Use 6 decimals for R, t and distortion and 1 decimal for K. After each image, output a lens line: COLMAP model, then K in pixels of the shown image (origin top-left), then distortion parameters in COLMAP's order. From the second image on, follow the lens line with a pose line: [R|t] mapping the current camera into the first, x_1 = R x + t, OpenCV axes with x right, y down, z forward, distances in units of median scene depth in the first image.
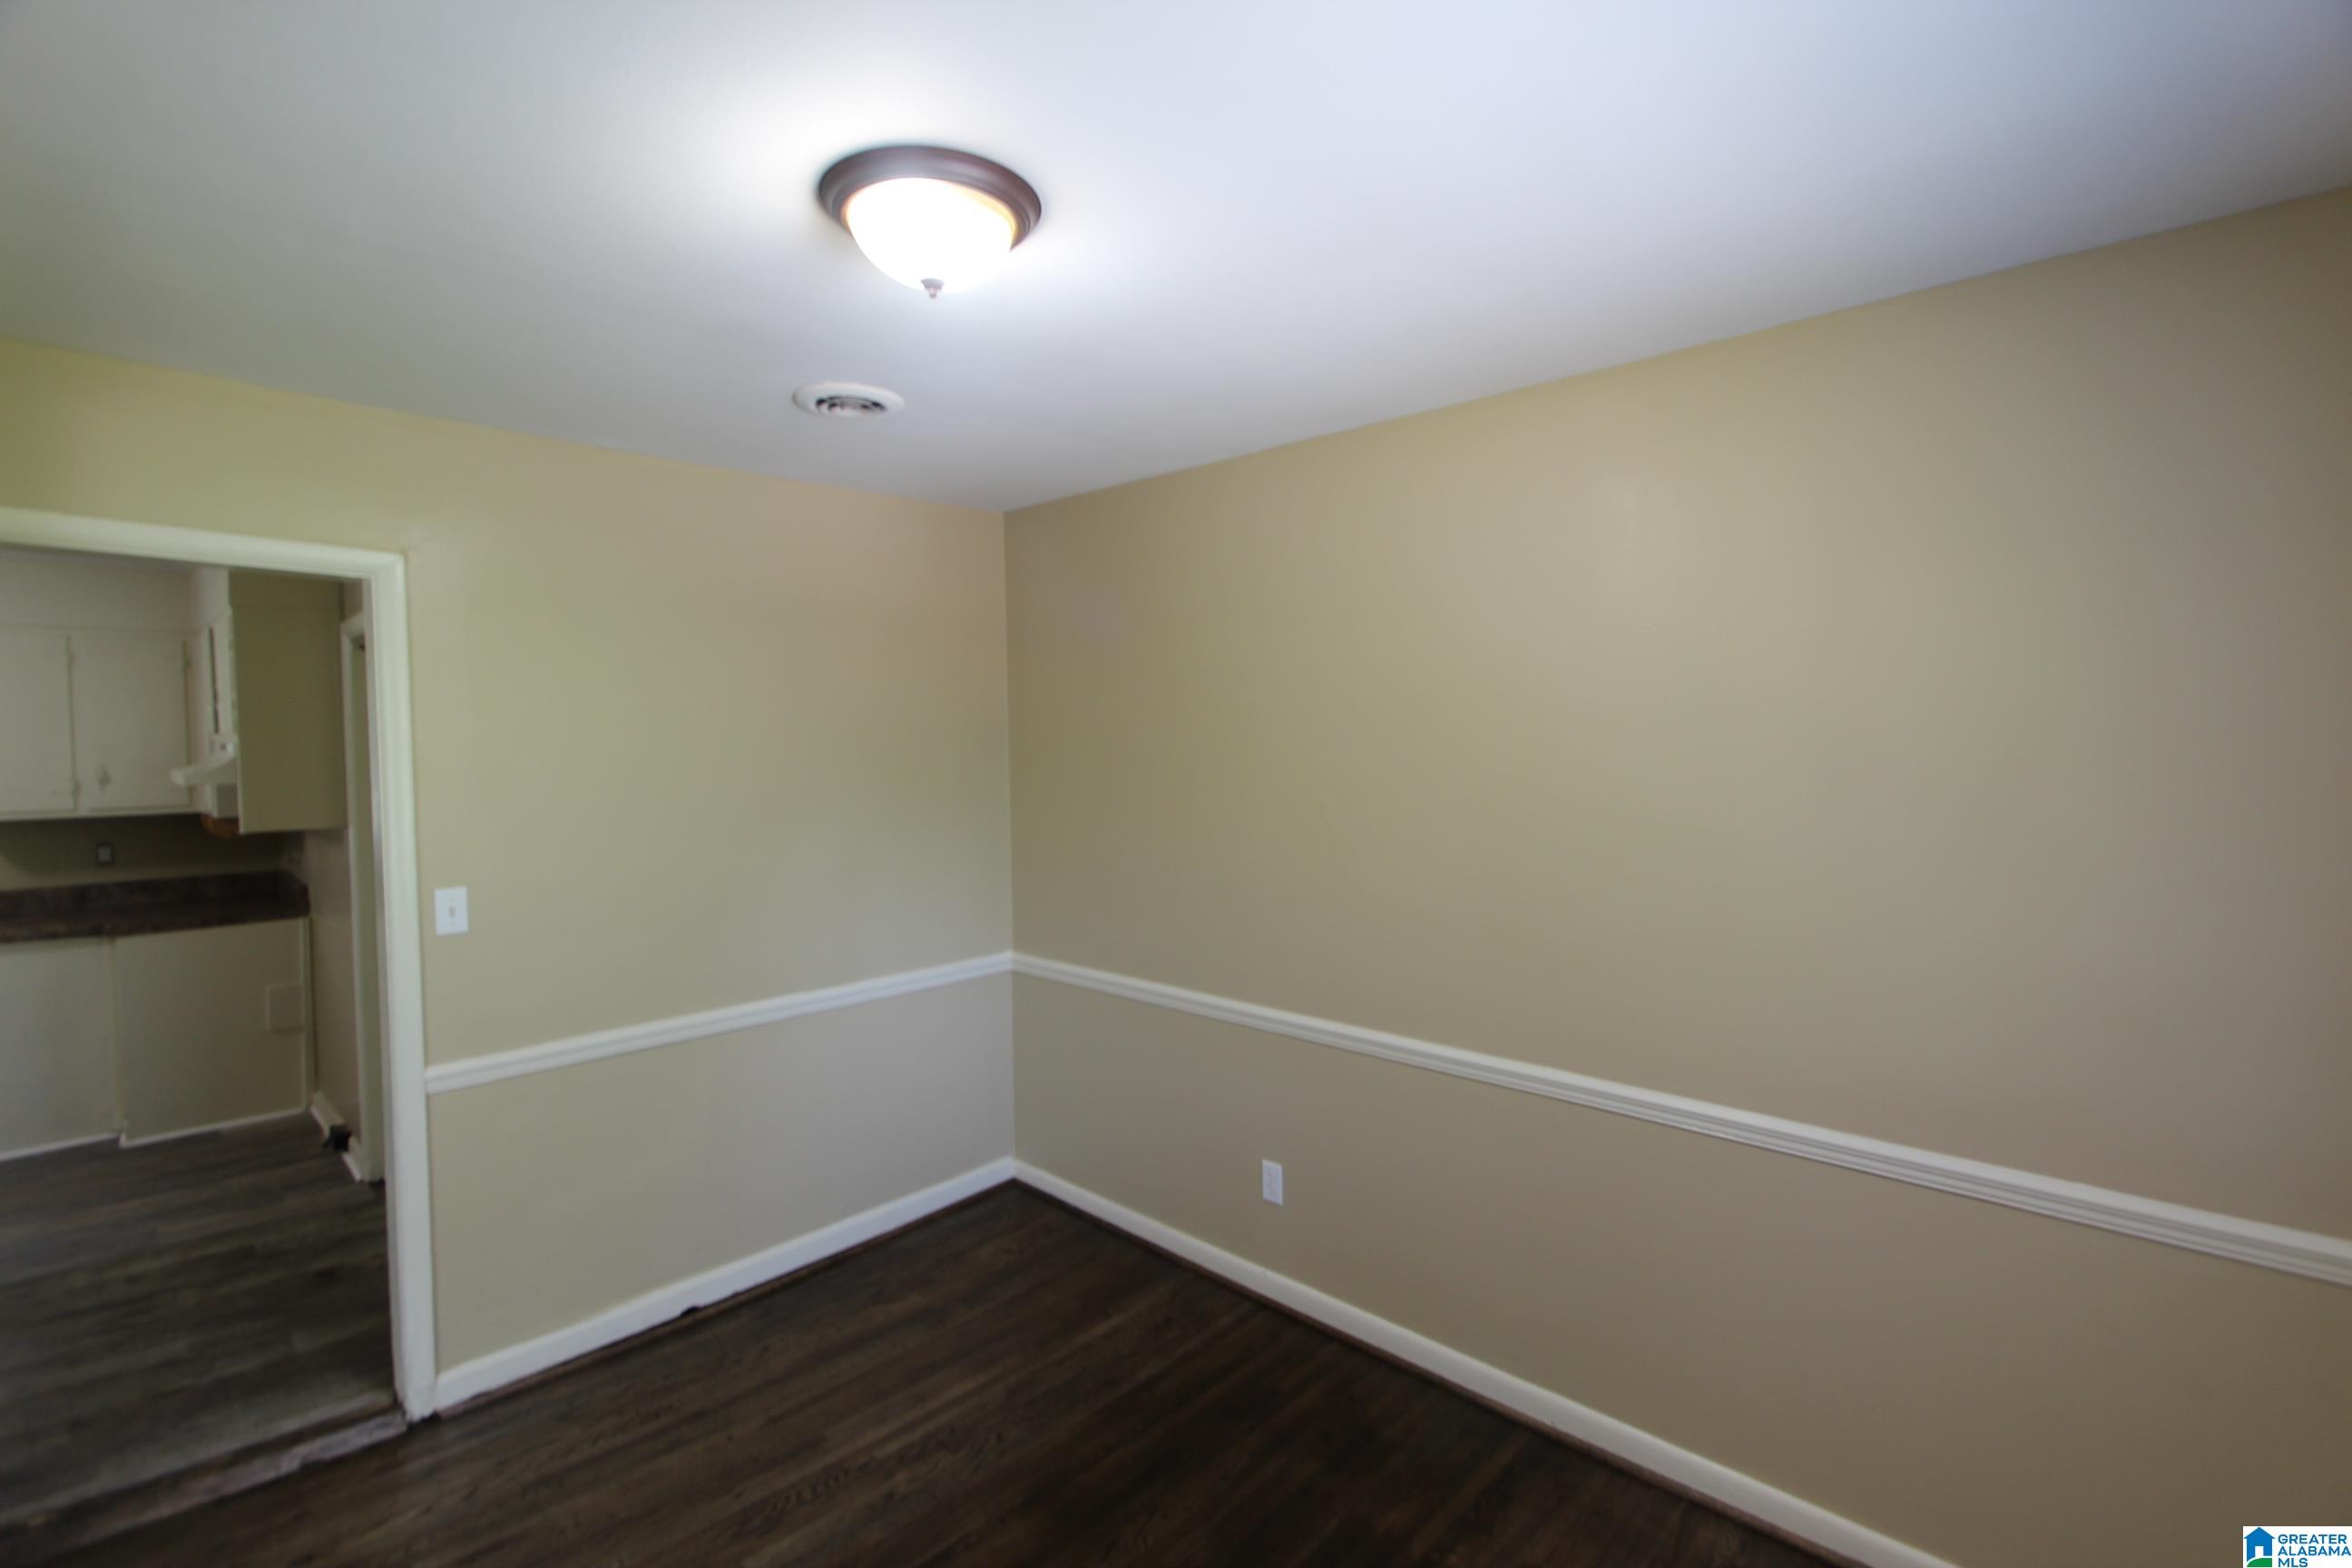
lens RADIAL K [[1074.7, 0, 1228.9], [0, 1074.7, 784.7], [0, 0, 1]] dist [-0.009657, 0.000772]
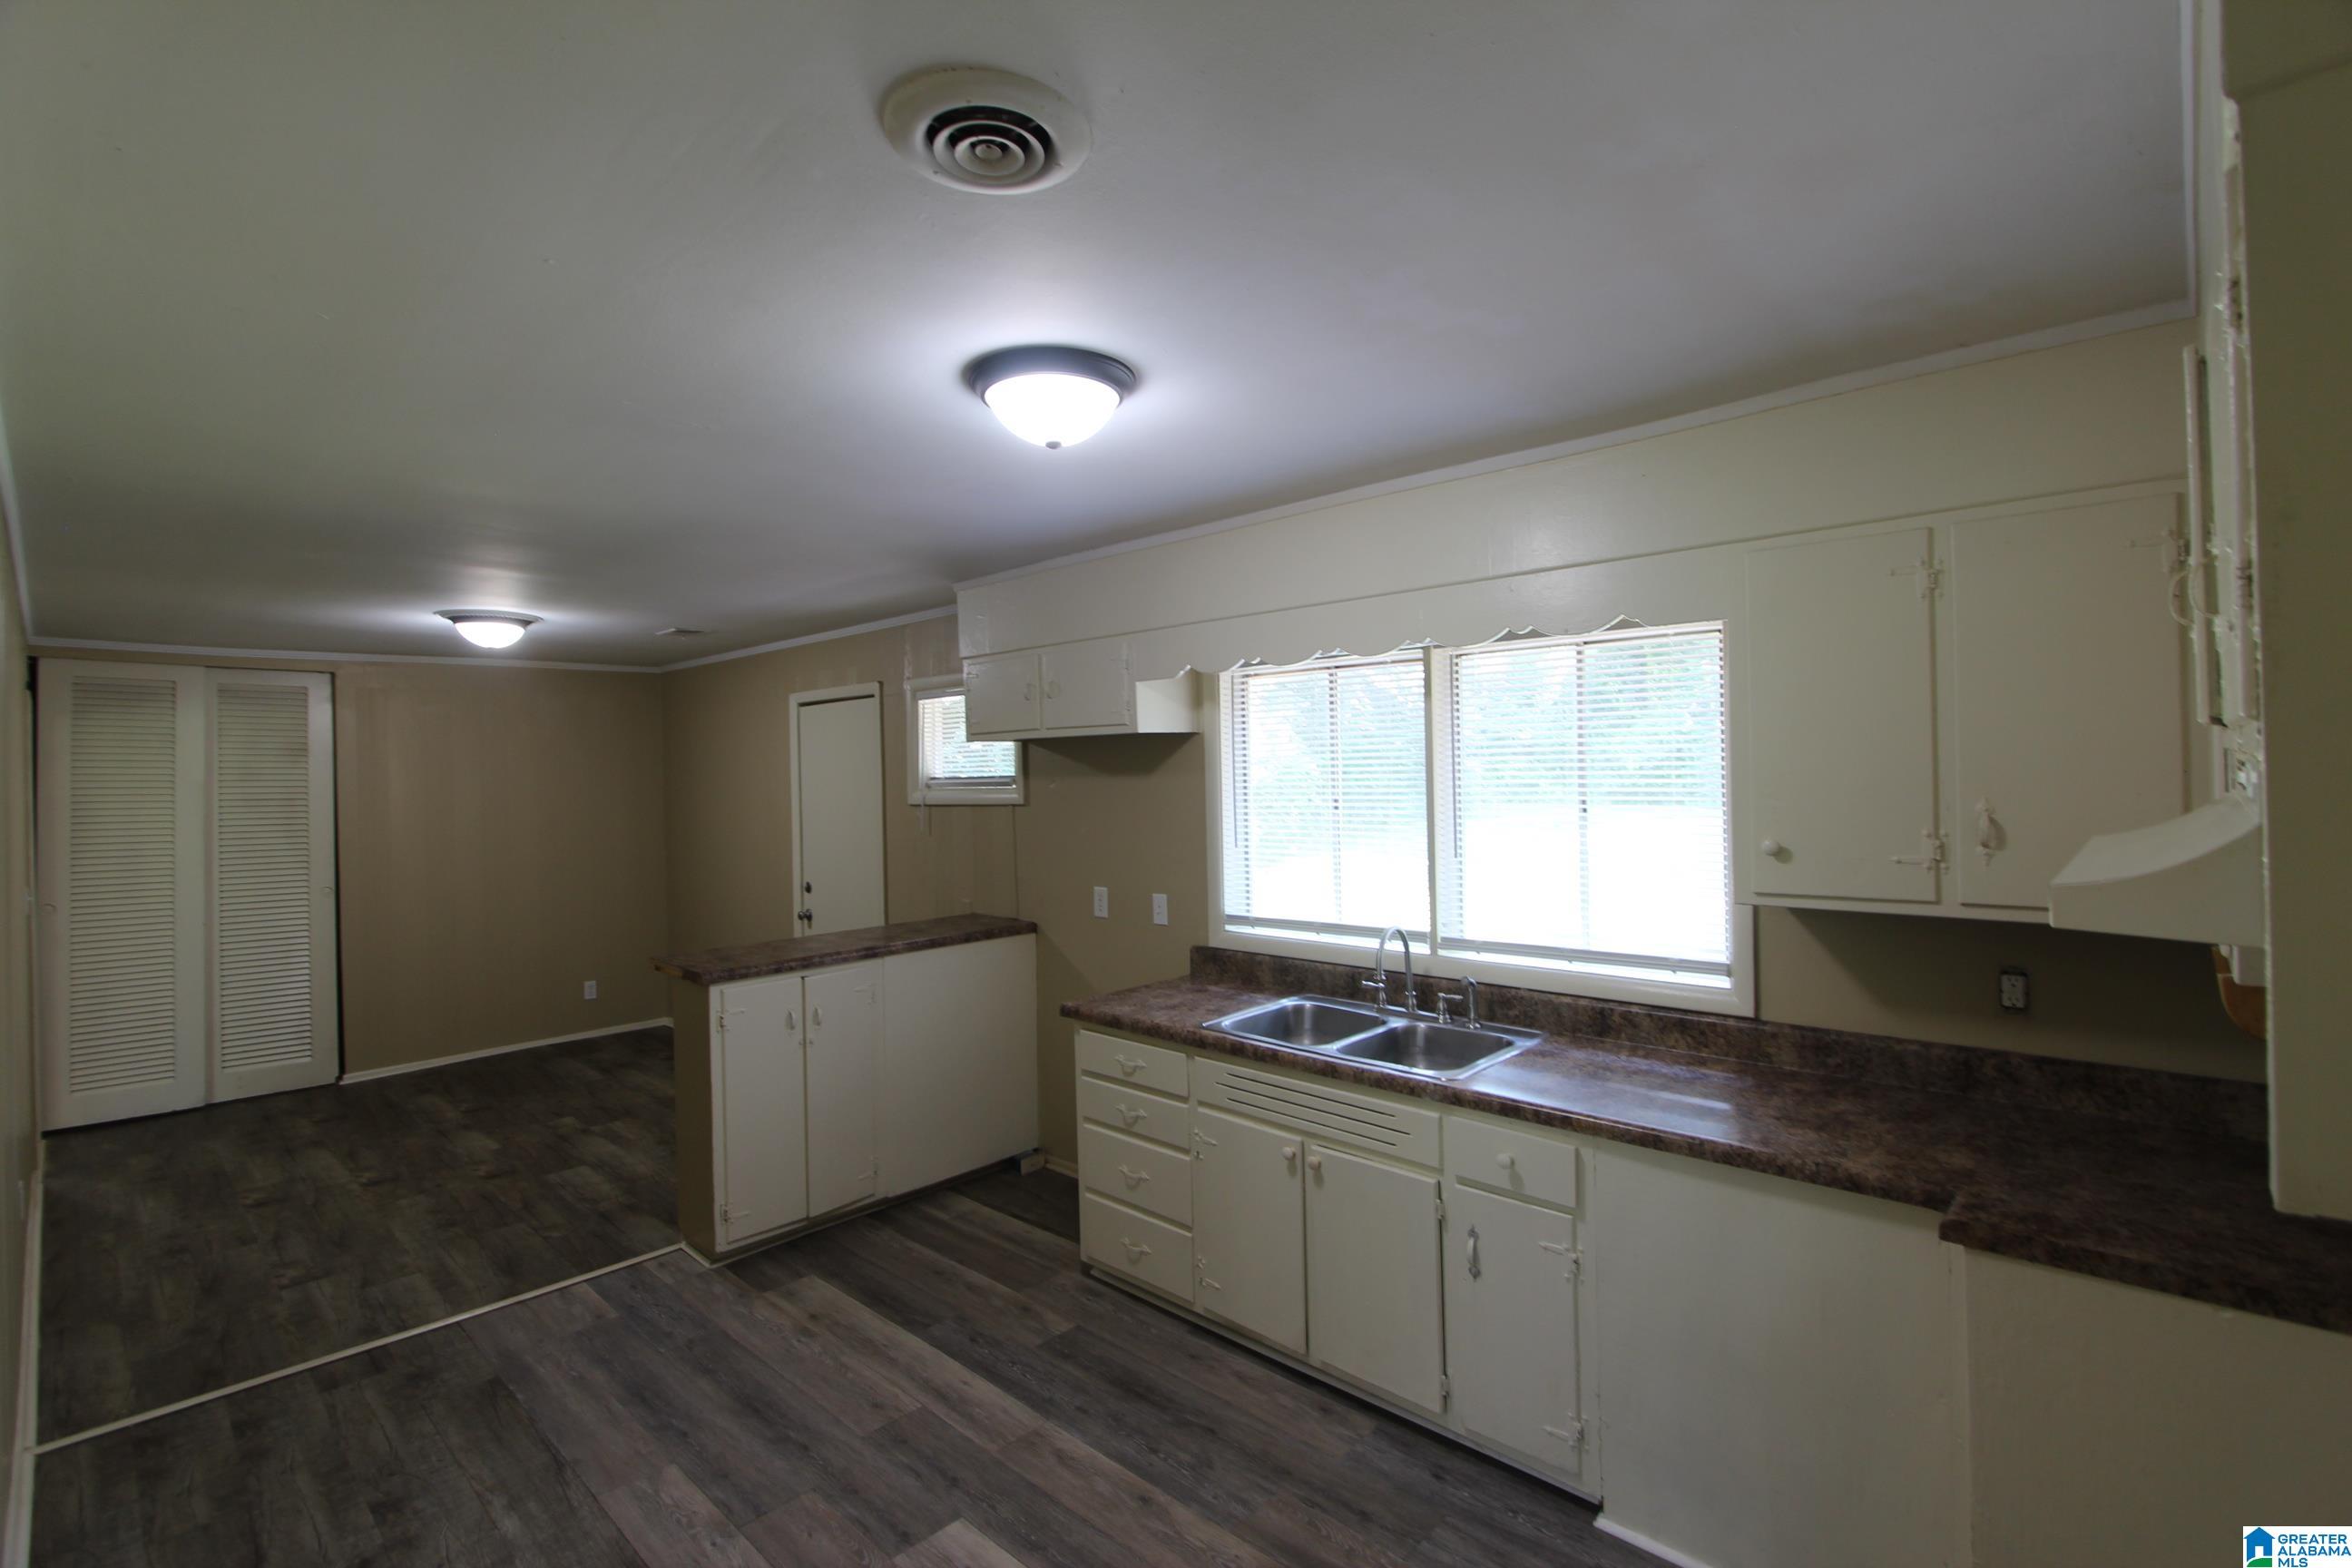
lens RADIAL K [[1074.7, 0, 1154.3], [0, 1074.7, 782.3], [0, 0, 1]] dist [-0.009657, 0.000772]
pose [[-0.017942, 0.001162, -0.999838, -0.594788], [-0.026198, 0.999655, 0.001632, -0.019953], [0.999496, 0.026223, -0.017905, 0.647789]]
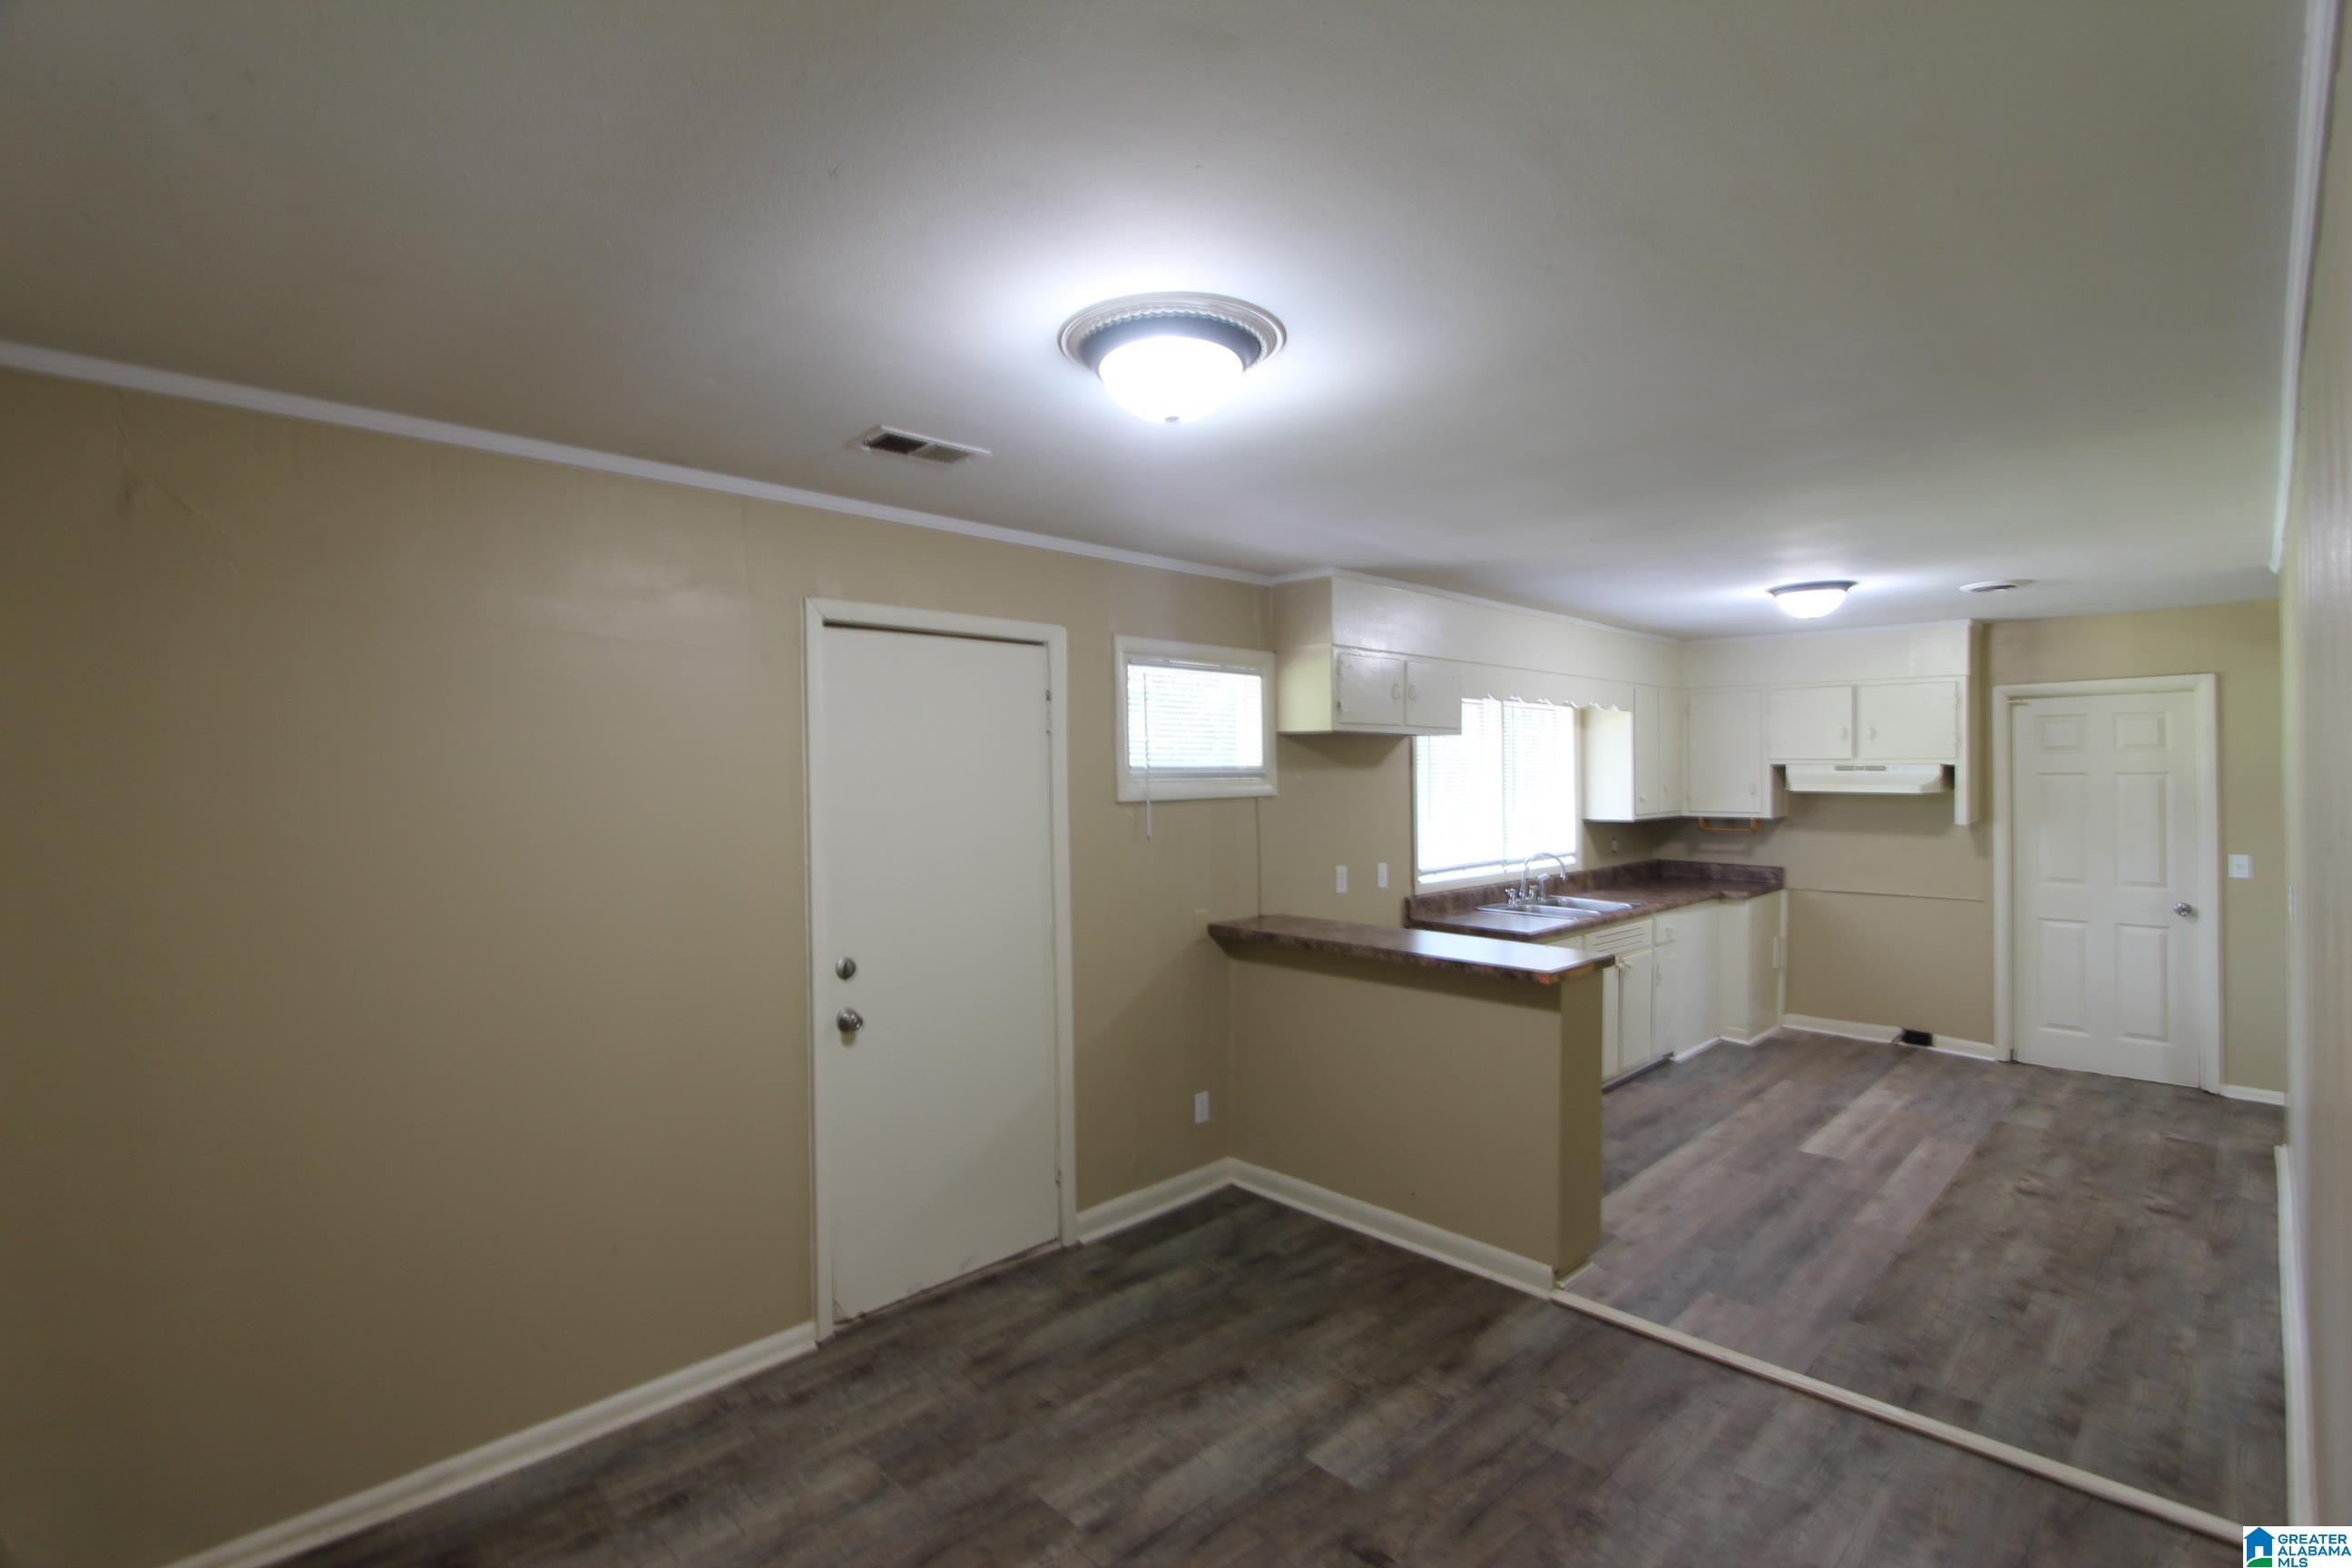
lens RADIAL K [[1074.7, 0, 1177.0], [0, 1074.7, 779.2], [0, 0, 1]] dist [-0.009657, 0.000772]
pose [[0.999110, -0.010971, -0.040726, -1.697577], [0.009328, 0.999143, -0.040328, 0.030961], [0.041134, 0.039912, 0.998356, -0.536409]]
